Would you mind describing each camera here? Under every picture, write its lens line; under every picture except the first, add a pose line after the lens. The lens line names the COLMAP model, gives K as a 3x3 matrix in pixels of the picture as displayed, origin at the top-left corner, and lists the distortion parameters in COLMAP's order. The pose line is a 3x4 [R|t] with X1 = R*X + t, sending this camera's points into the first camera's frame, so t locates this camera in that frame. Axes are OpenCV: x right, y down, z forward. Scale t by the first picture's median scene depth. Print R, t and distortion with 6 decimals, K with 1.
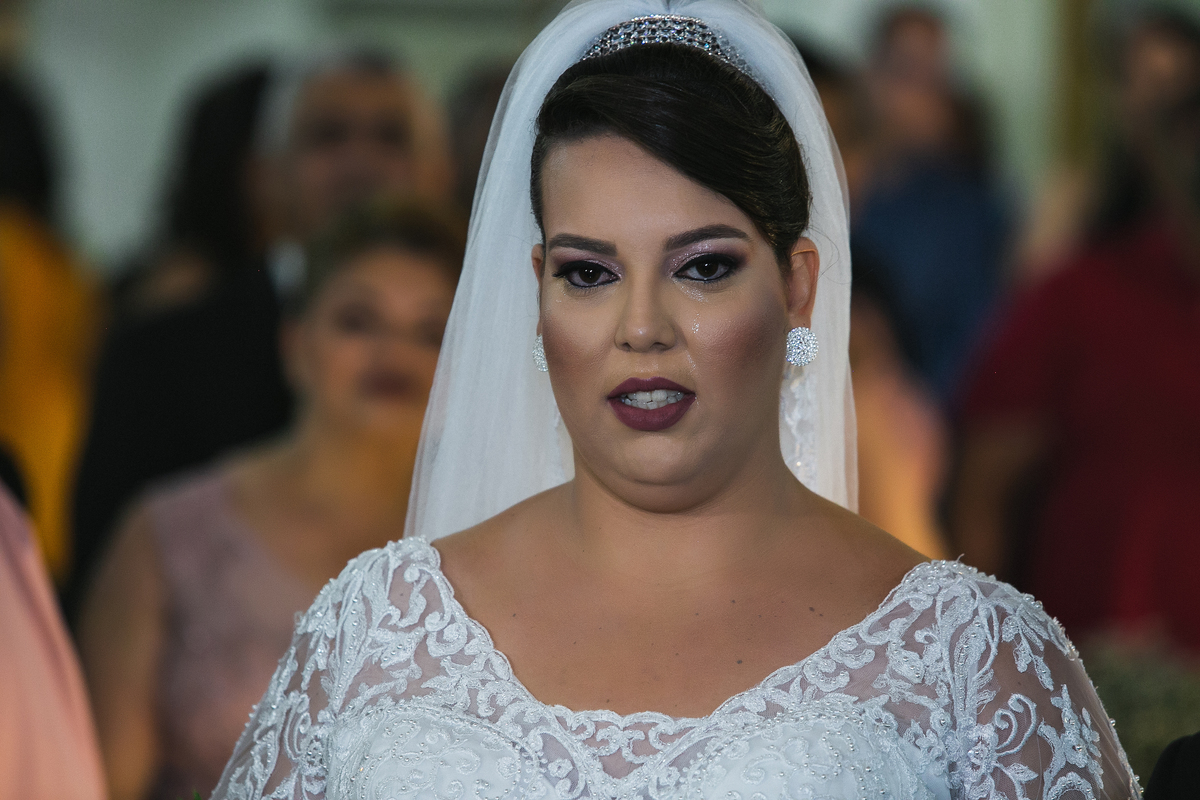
lens RADIAL K [[6916.7, 0, 600.0], [0, 6916.7, 400.0], [0, 0, 1]] dist [-1.385824, -0.277599]
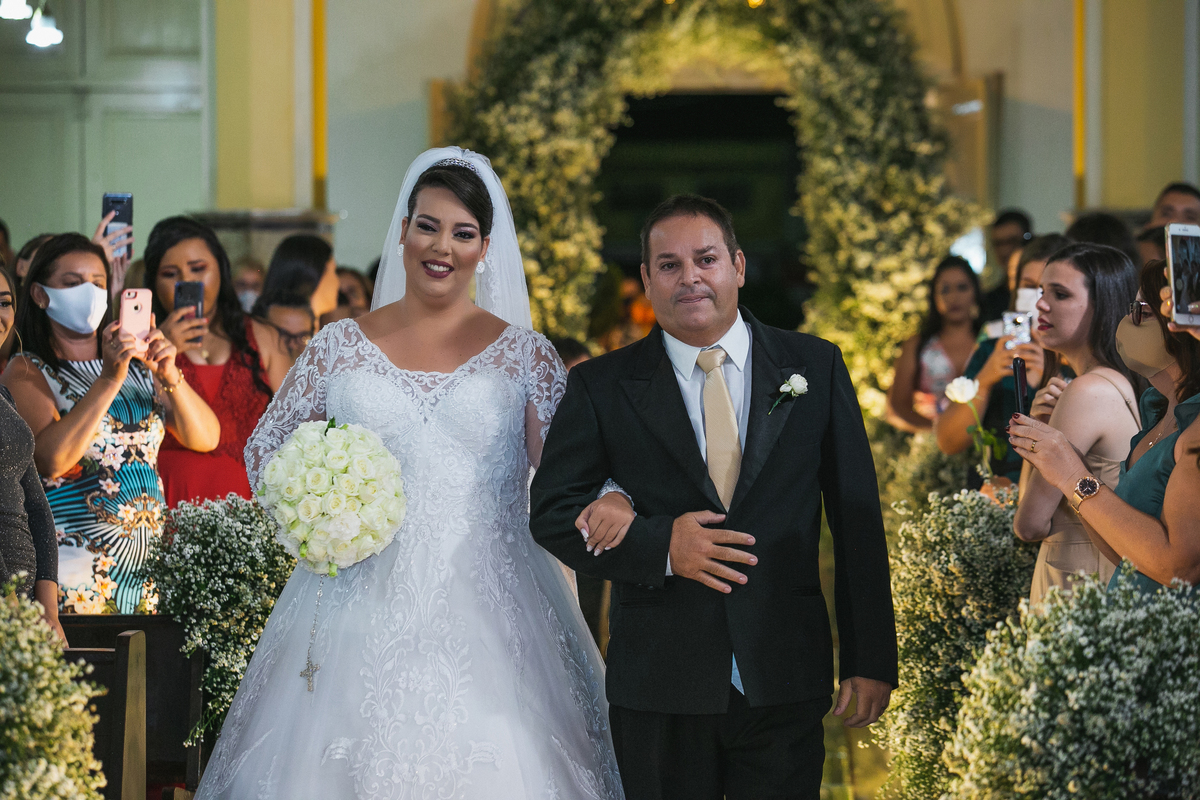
lens RADIAL K [[4236.1, 0, 600.0], [0, 4236.1, 400.0], [0, 0, 1]] dist [-0.519245, 17.782478]
pose [[0.990816, -0.116108, 0.069295, -0.057904], [0.109016, 0.989139, 0.098591, -0.136338], [-0.079990, -0.090131, 0.992712, -1.068985]]
